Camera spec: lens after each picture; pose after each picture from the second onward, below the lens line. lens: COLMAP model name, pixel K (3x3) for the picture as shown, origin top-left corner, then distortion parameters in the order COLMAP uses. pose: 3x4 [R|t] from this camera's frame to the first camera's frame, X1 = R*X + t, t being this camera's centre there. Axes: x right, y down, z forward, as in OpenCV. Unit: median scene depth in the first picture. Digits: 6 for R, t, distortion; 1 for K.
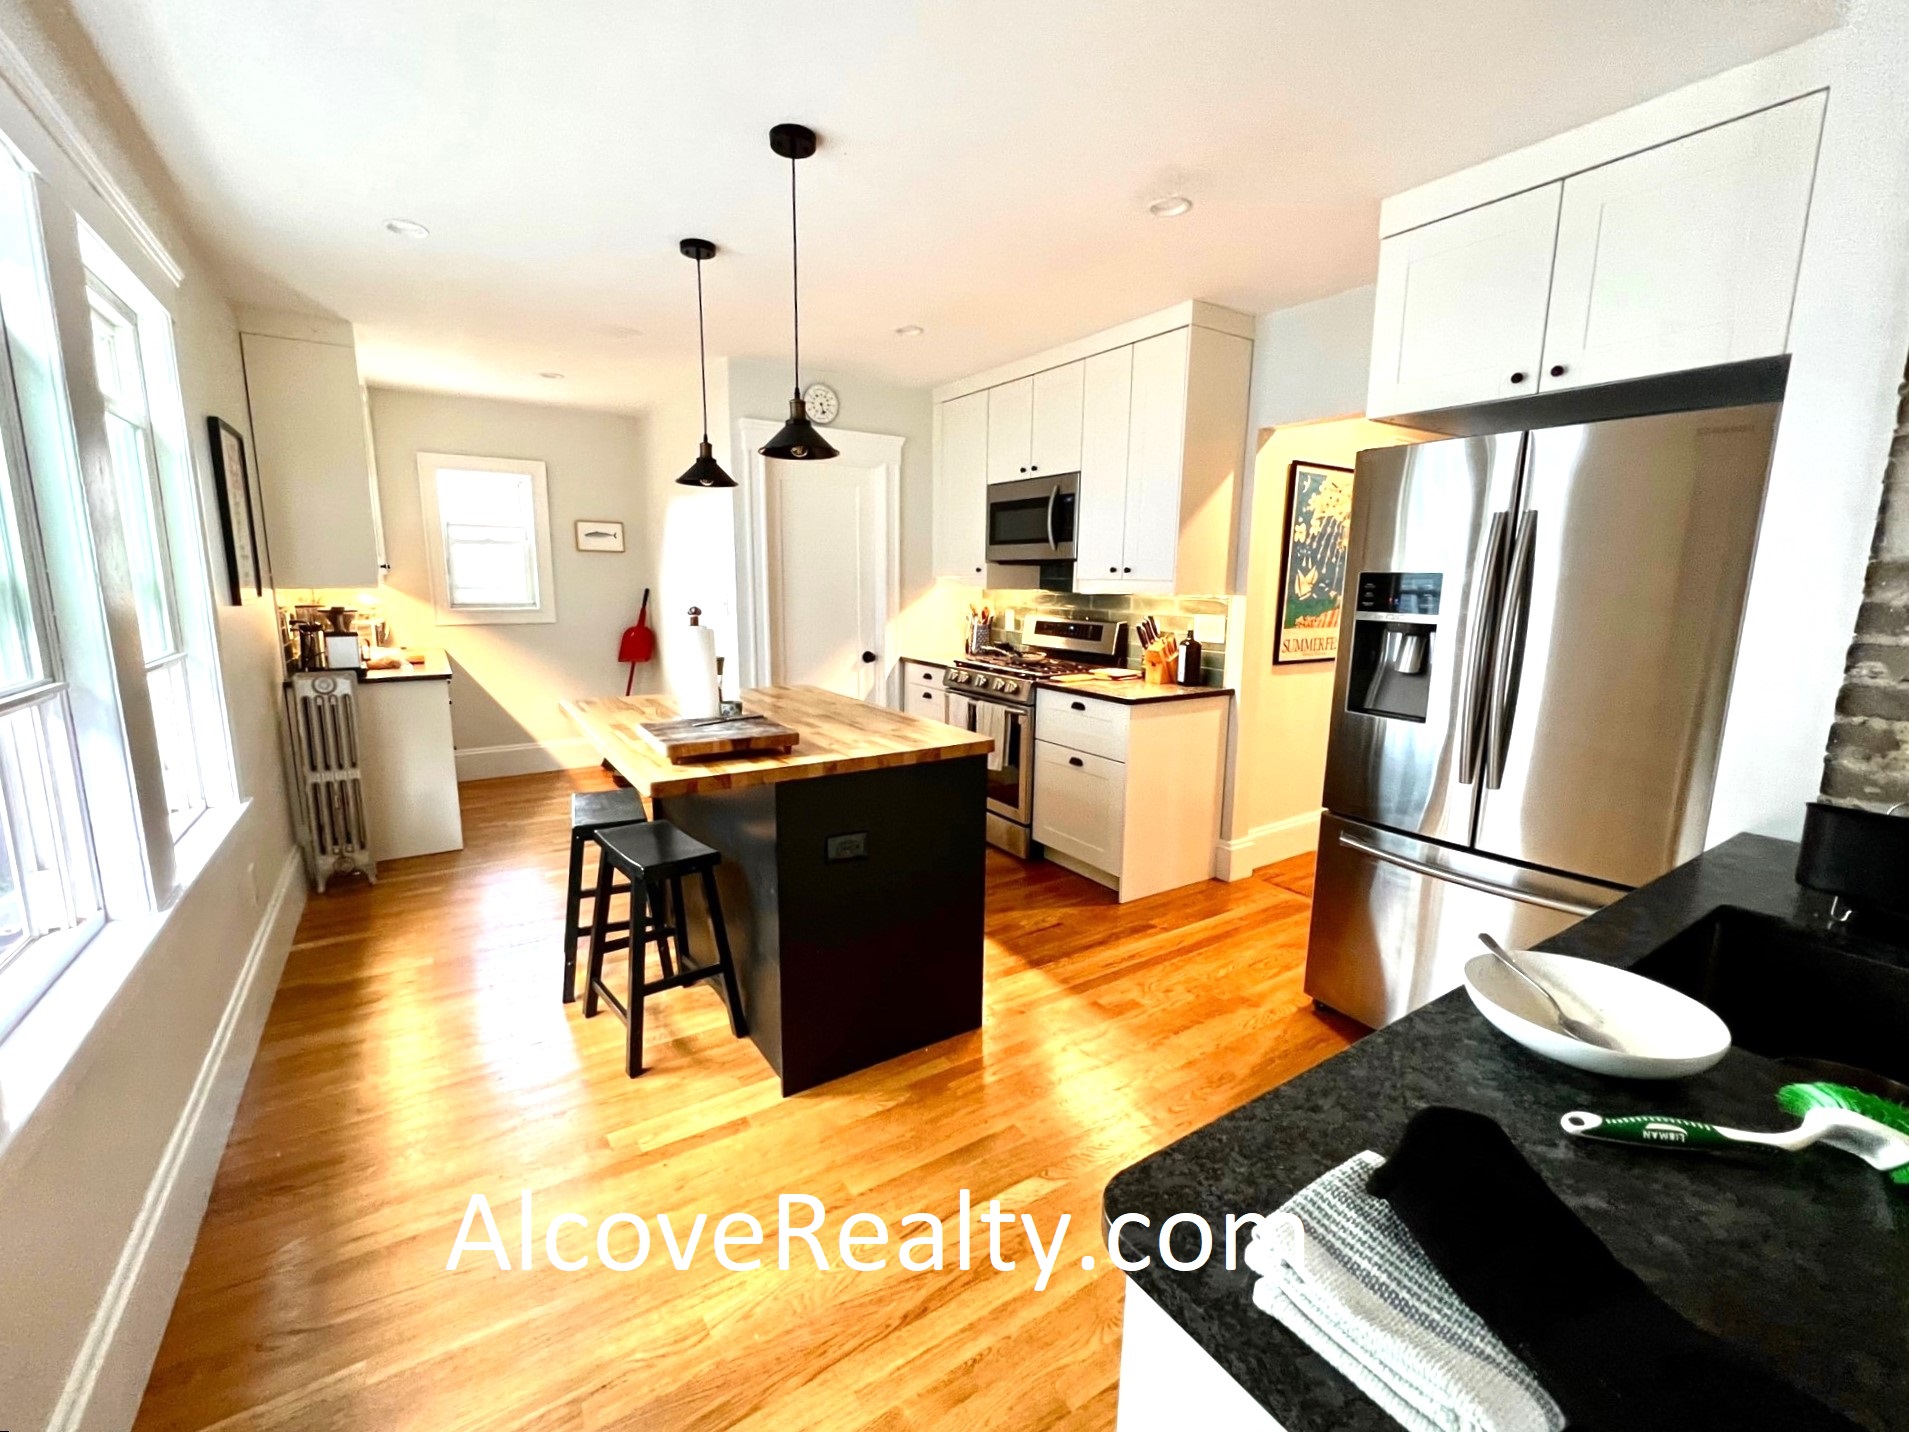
lens RADIAL K [[813.0, 0, 954.5], [0, 813.0, 716.0], [0, 0, 1]] dist [0.000086, 0.000101]
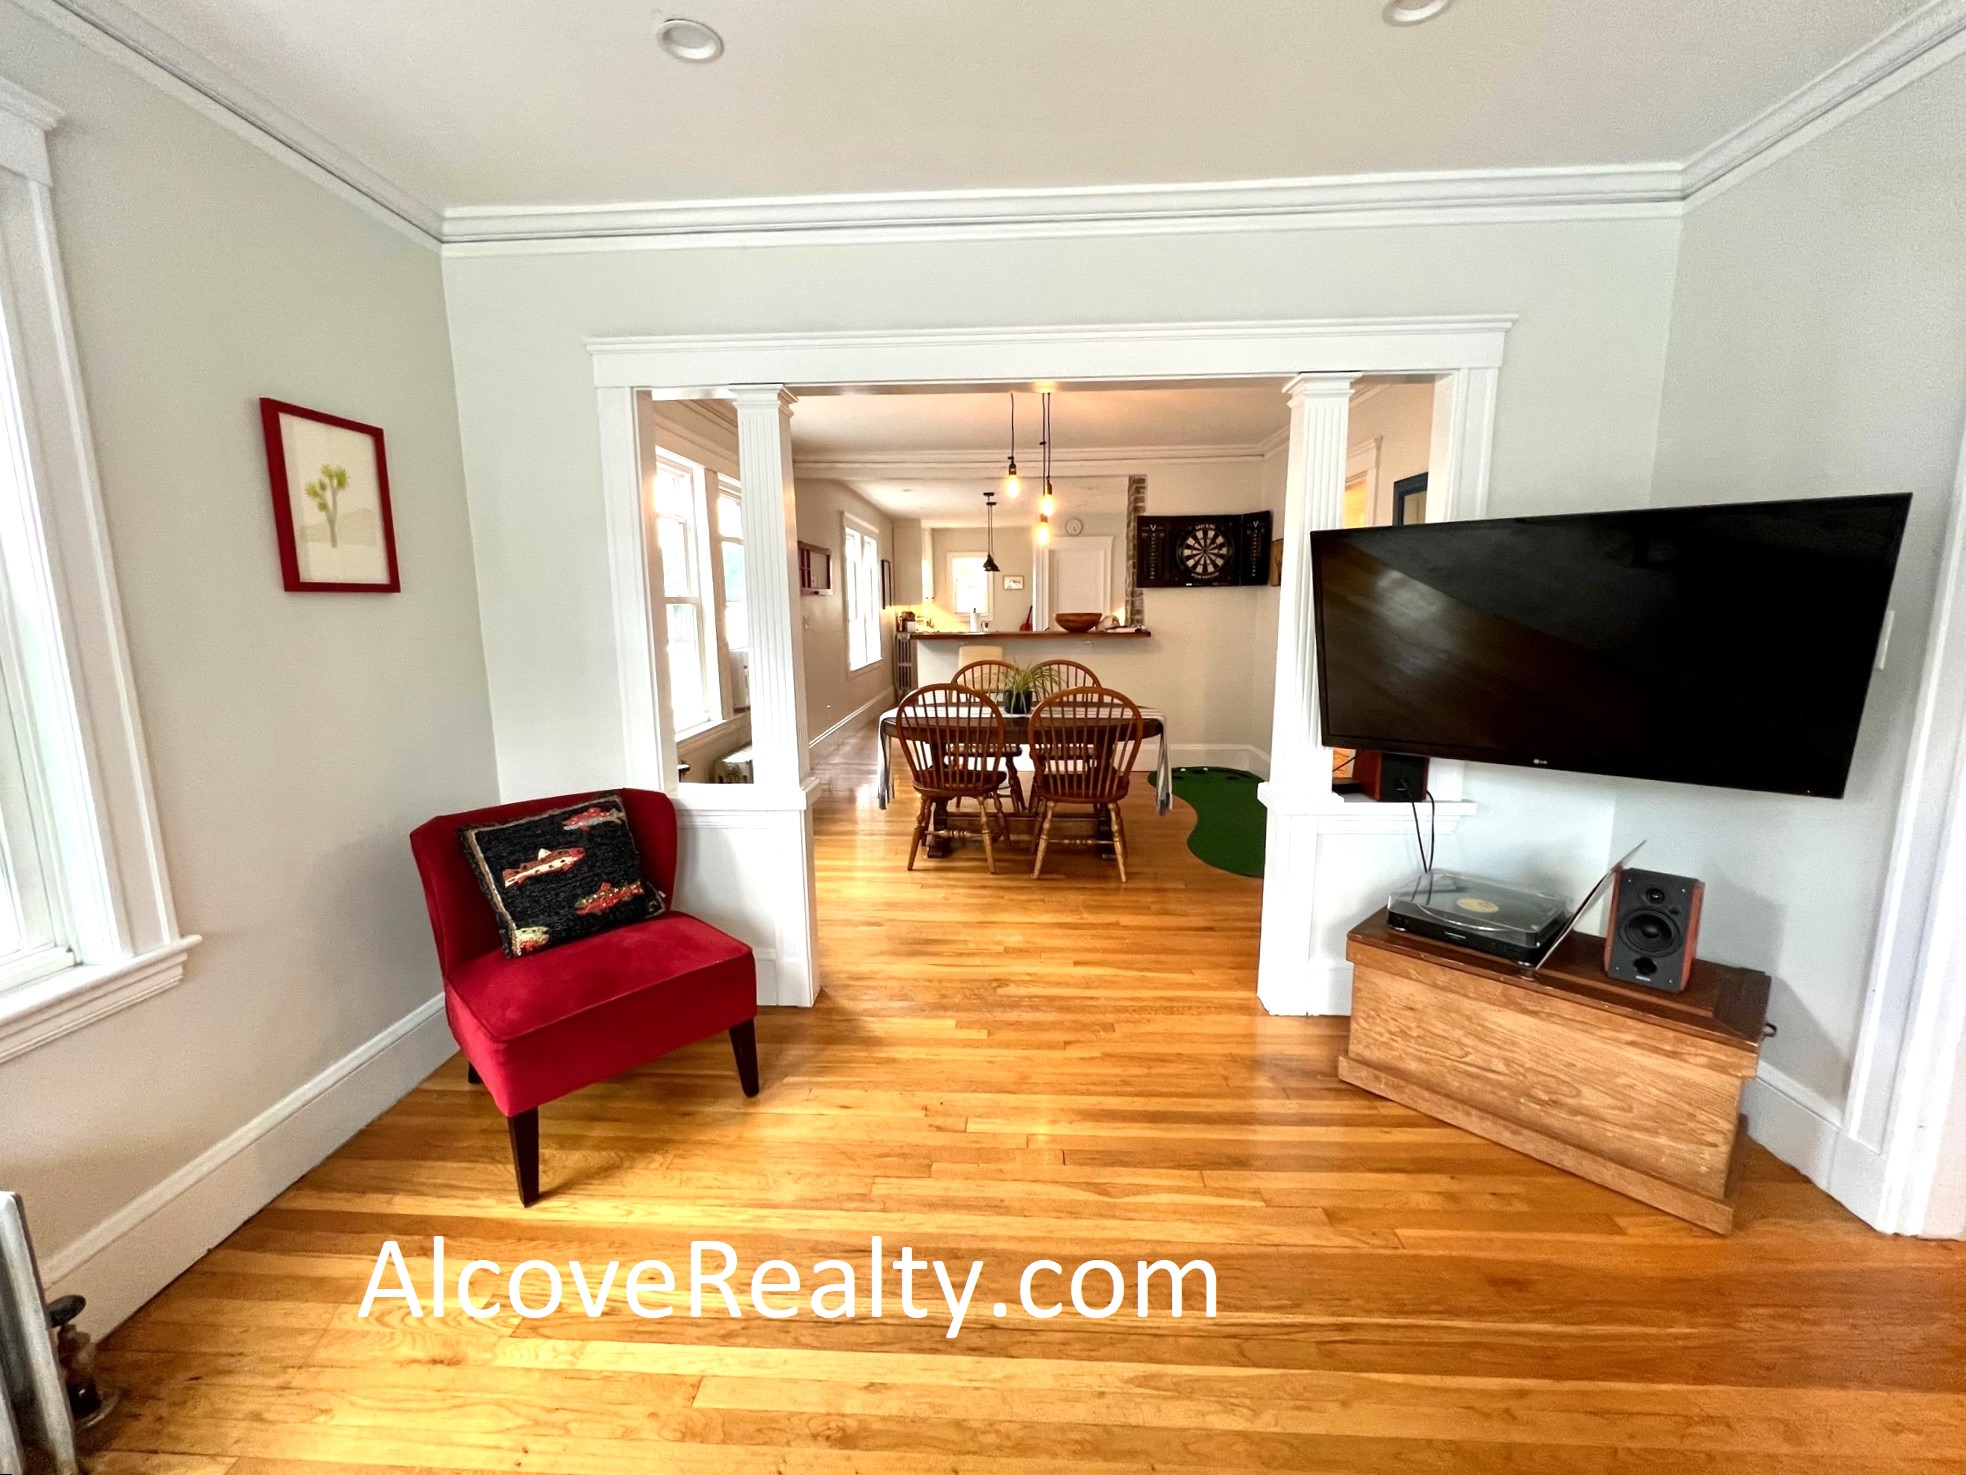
lens RADIAL K [[798.8, 0, 983.0], [0, 798.8, 737.5], [0, 0, 1]] dist [-0.000264, 0.000119]
pose [[0.804180, 0.076337, -0.589464, 1.162792], [-0.077439, 0.996722, 0.023431, 0.226219], [0.589320, 0.026805, 0.807455, -1.151553]]
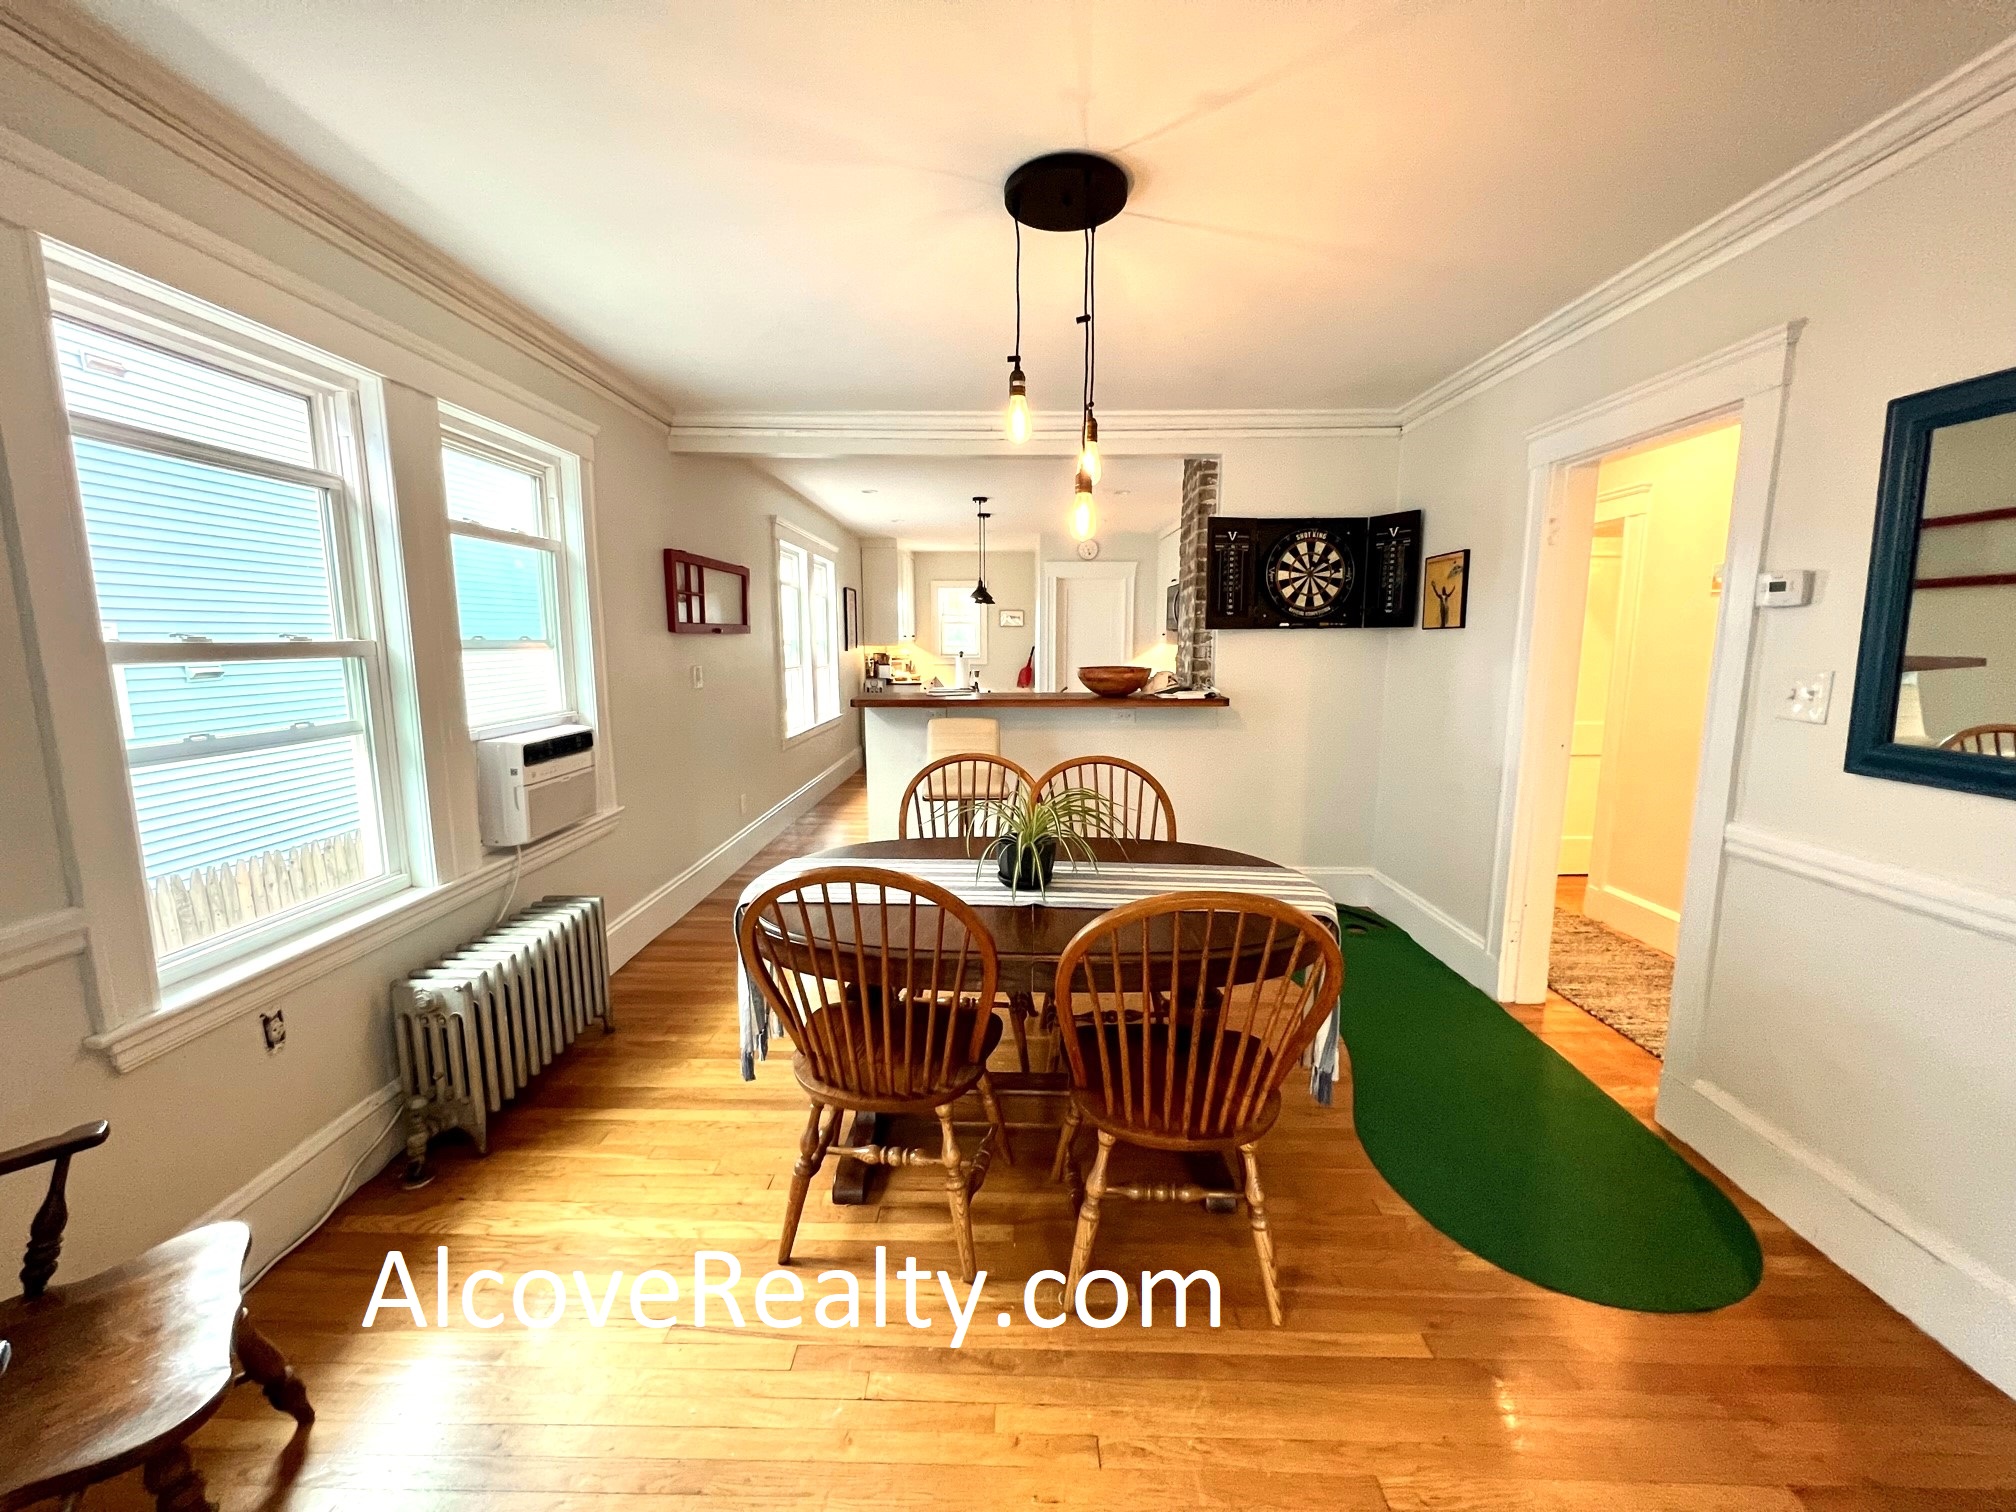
lens RADIAL K [[810.2, 0, 1008.0], [0, 810.2, 756.0], [0, 0, 1]] dist [-0.000708, -0.000111]
pose [[0.824414, 0.066527, -0.562064, 0.864628], [-0.081648, 0.996660, -0.001791, 0.136605], [0.560068, 0.047368, 0.827092, -0.730848]]
